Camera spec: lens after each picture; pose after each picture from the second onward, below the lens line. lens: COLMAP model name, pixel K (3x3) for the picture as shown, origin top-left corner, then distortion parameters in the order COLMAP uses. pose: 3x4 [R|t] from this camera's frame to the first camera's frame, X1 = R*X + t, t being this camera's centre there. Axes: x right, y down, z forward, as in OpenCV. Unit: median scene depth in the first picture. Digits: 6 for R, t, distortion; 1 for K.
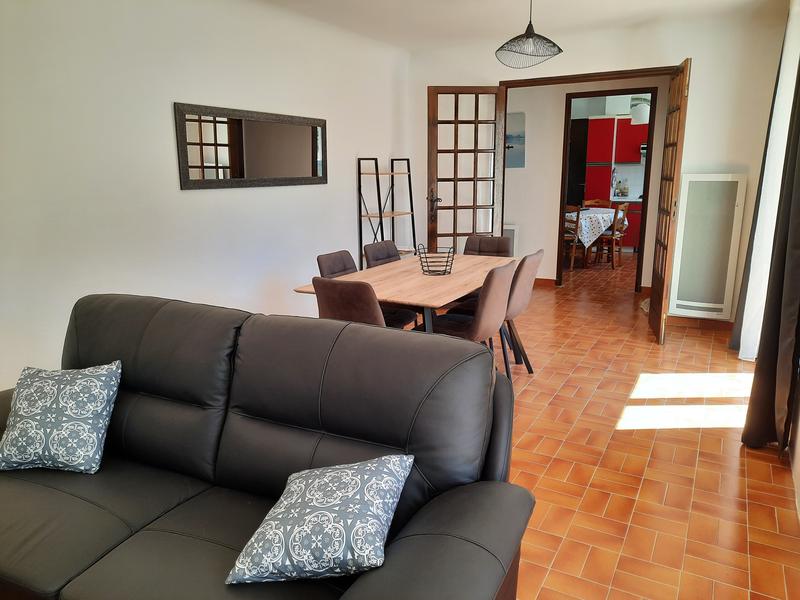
lens RADIAL K [[592.8, 0, 405.4], [0, 592.8, 300.4], [0, 0, 1]] dist [0.079062, 0.000068]
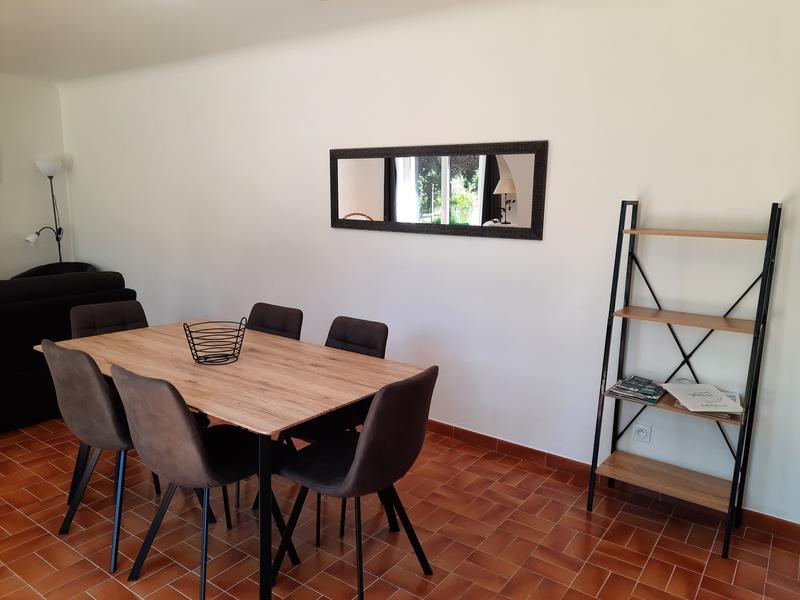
lens RADIAL K [[592.8, 0, 405.4], [0, 592.8, 300.4], [0, 0, 1]] dist [0.079062, 0.000068]
pose [[-0.097943, 0.153163, -0.983335, 0.616162], [-0.256881, 0.950711, 0.173668, -0.251706], [0.961467, 0.269610, -0.053770, 1.104051]]
